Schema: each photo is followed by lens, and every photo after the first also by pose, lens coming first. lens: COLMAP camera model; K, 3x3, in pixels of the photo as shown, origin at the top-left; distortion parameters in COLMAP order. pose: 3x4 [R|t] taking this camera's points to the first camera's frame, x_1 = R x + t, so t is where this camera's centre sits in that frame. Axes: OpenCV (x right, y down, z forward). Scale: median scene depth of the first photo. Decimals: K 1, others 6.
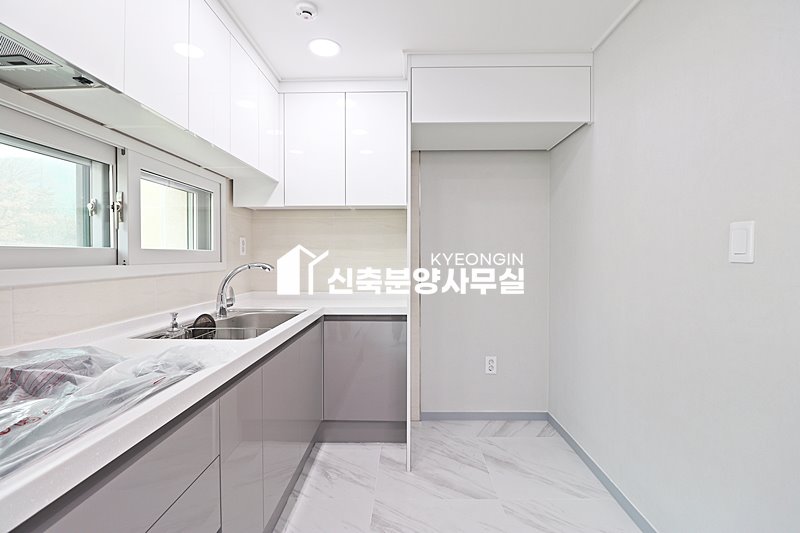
lens RADIAL K [[372.2, 0, 398.5], [0, 372.2, 266.2], [0, 0, 1]] dist [-0.008854, -0.007609]
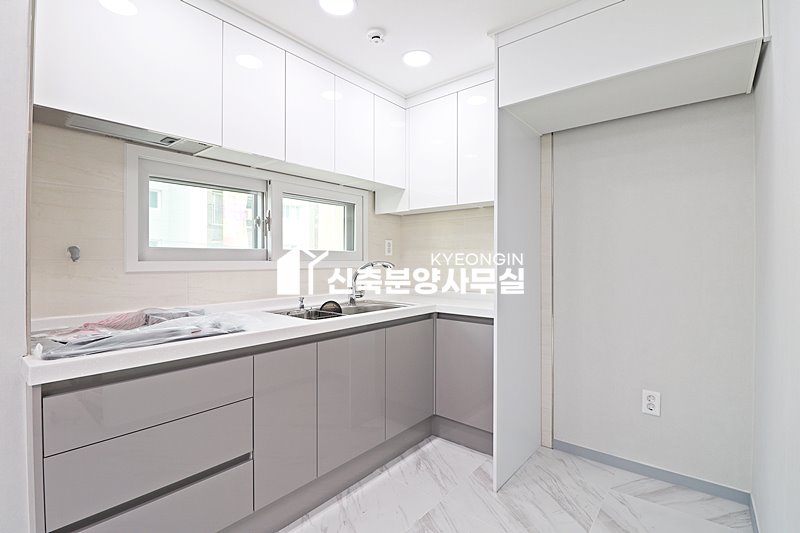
lens RADIAL K [[372.2, 0, 385.4], [0, 372.2, 265.6], [0, 0, 1]] dist [-0.008854, -0.007609]
pose [[0.775128, 0.010866, -0.631710, 0.369397], [-0.019197, 0.999796, -0.006357, 0.011186], [0.631512, 0.017054, 0.775179, 0.115761]]
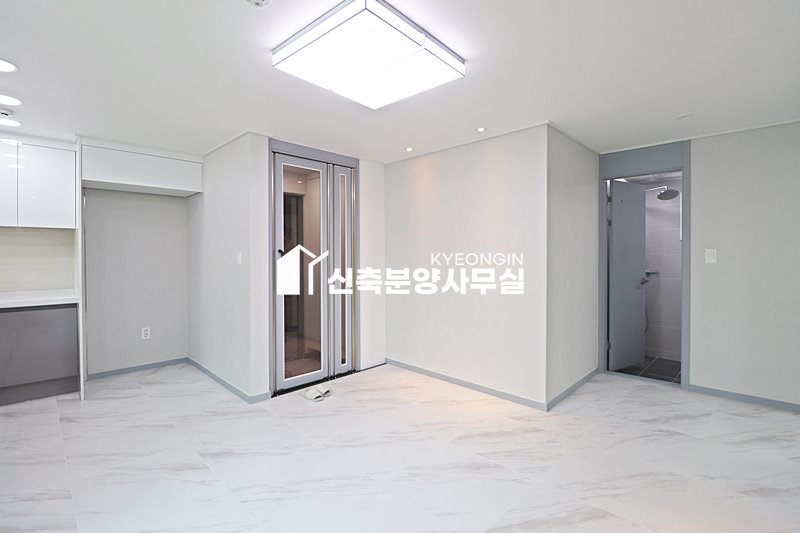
lens RADIAL K [[372.2, 0, 395.3], [0, 372.2, 264.4], [0, 0, 1]] dist [-0.008854, -0.007609]
pose [[0.698242, -0.008206, 0.715815, -0.149560], [0.018369, 0.999810, -0.006456, 0.015103], [-0.715626, 0.017656, 0.698260, -0.986274]]
